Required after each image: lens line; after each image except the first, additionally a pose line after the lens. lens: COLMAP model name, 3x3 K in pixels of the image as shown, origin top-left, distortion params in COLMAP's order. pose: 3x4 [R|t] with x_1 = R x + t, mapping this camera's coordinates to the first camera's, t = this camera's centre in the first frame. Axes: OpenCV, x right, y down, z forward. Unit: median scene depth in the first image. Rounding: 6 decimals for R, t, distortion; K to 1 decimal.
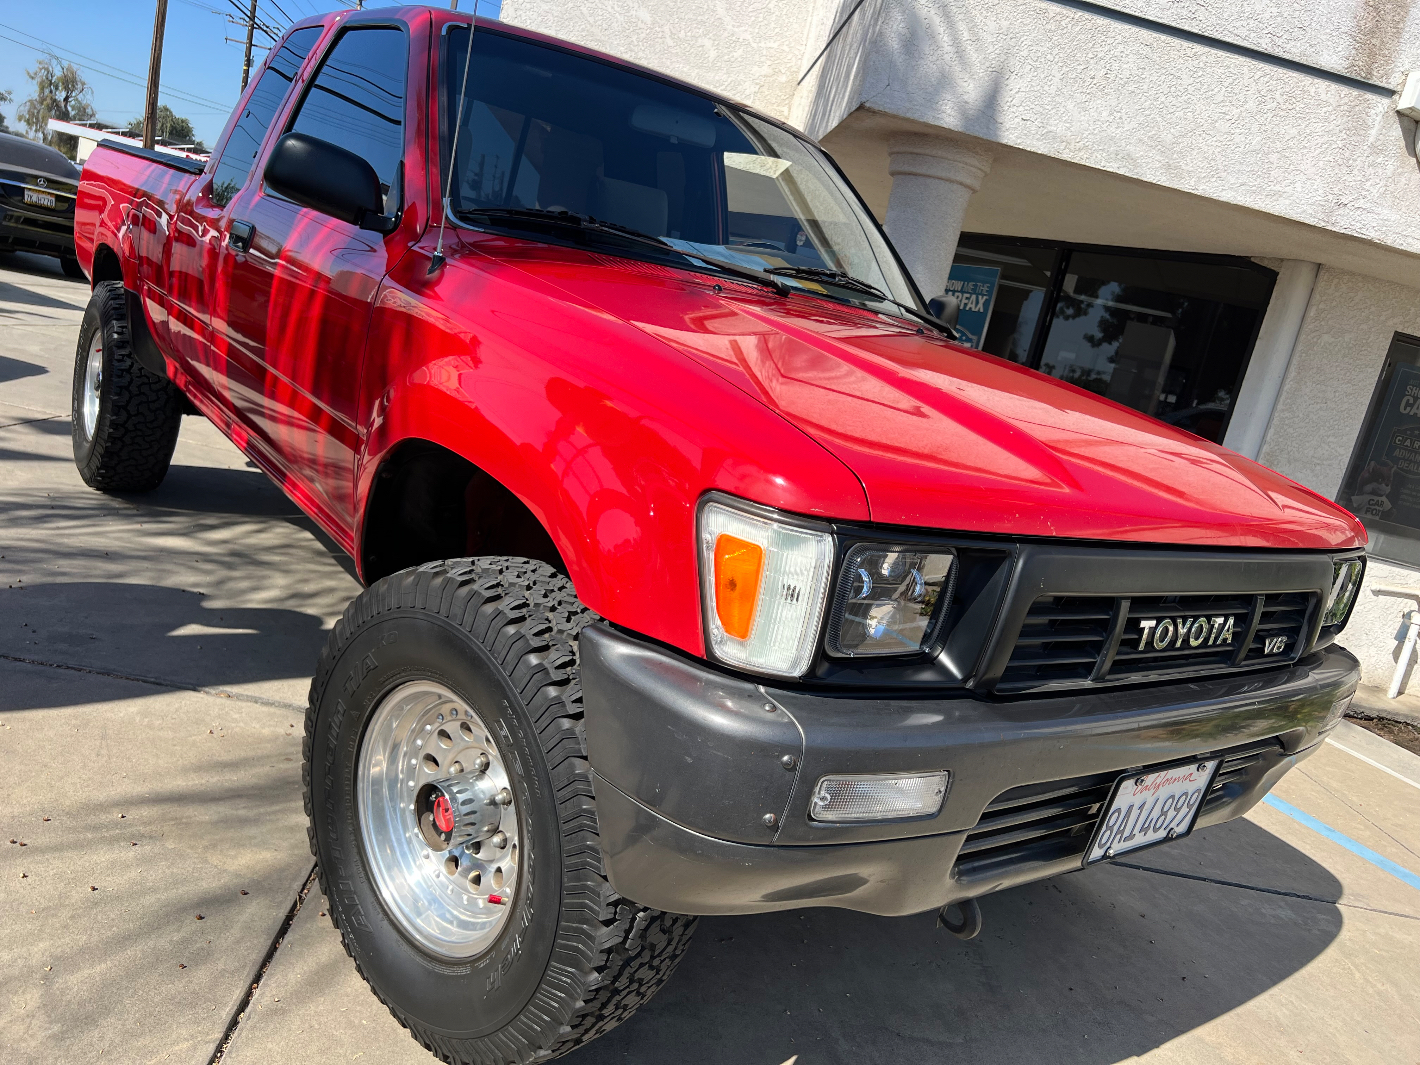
lens RADIAL K [[1069.0, 0, 712.4], [0, 1069.0, 539.0], [0, 0, 1]] dist [0.042470, -0.049471]
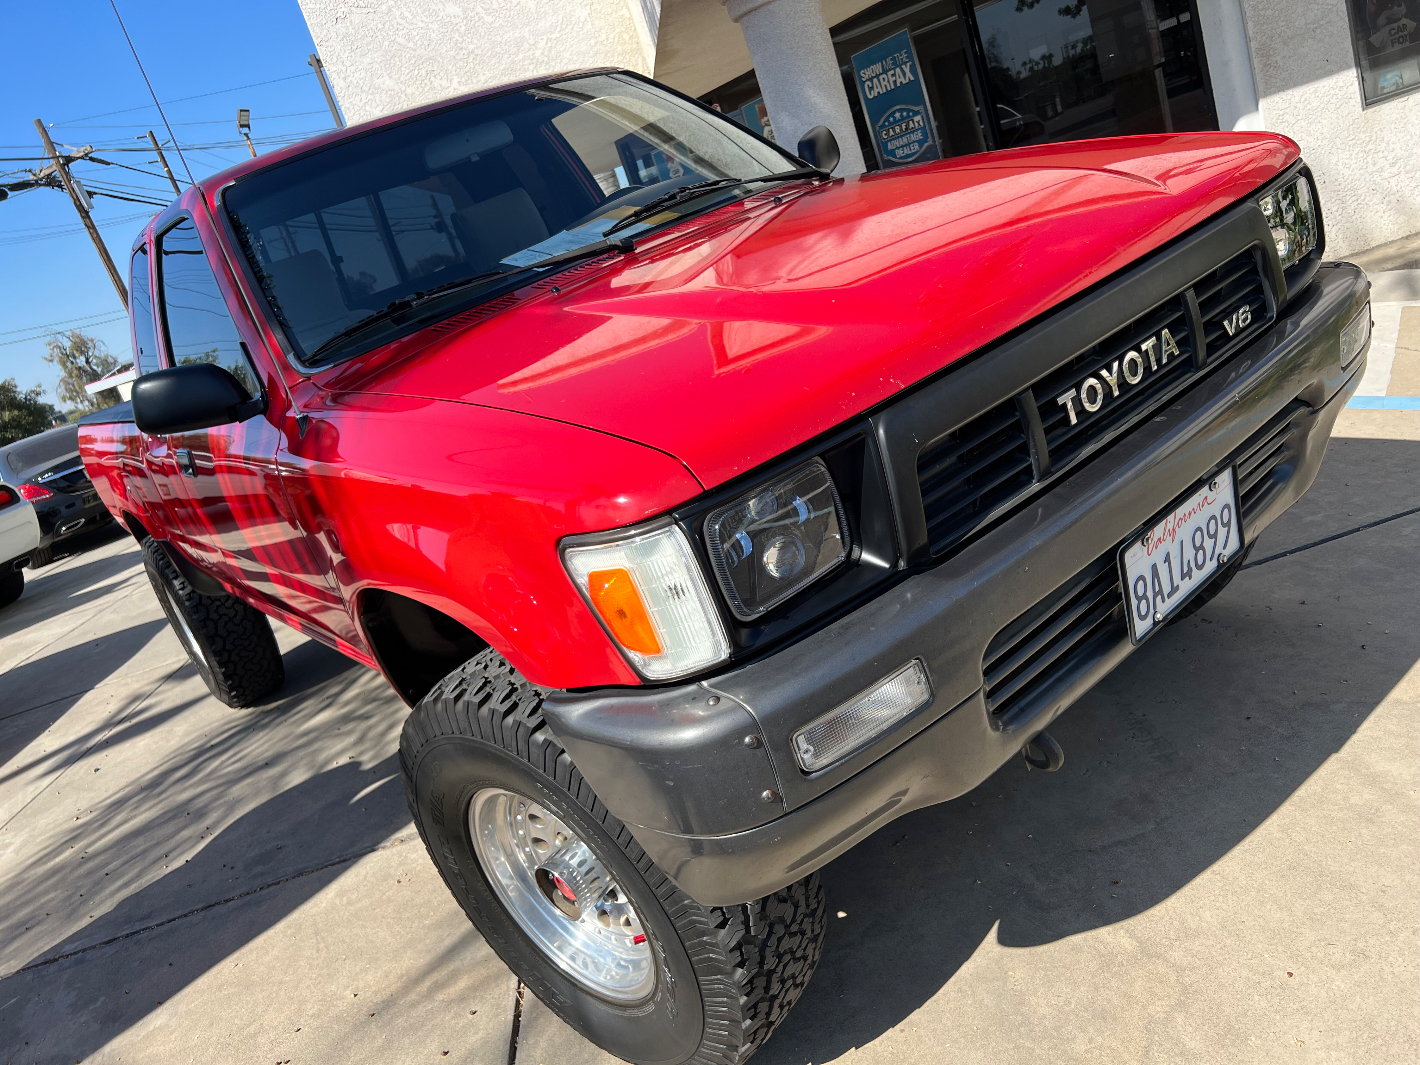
lens RADIAL K [[1069.0, 0, 706.0], [0, 1069.0, 536.6], [0, 0, 1]] dist [0.042470, -0.049471]
pose [[0.854004, -0.495332, -0.159133, 0.215532], [0.507758, 0.860194, 0.047418, -0.020326], [0.113397, -0.121296, 0.986118, 0.018935]]
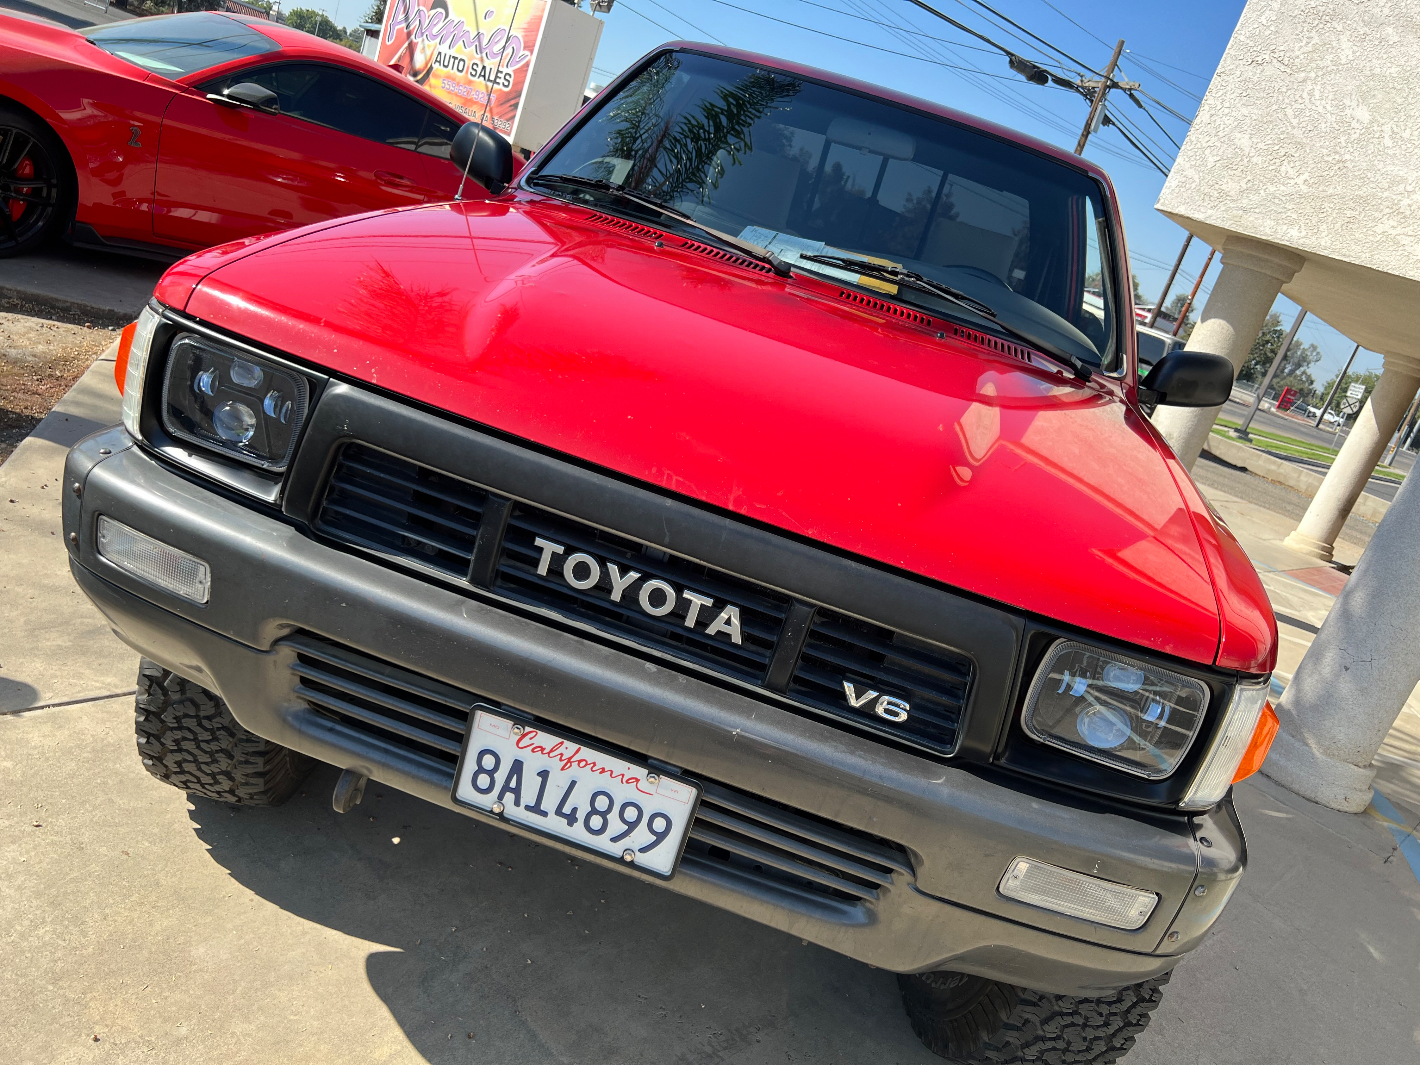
lens RADIAL K [[1069.0, 0, 713.7], [0, 1069.0, 535.4], [0, 0, 1]] dist [0.042470, -0.049471]
pose [[0.692948, 0.214603, -0.688308, 1.050438], [-0.307648, 0.951410, -0.013087, 0.039834], [0.652055, 0.220825, 0.725300, 0.439895]]
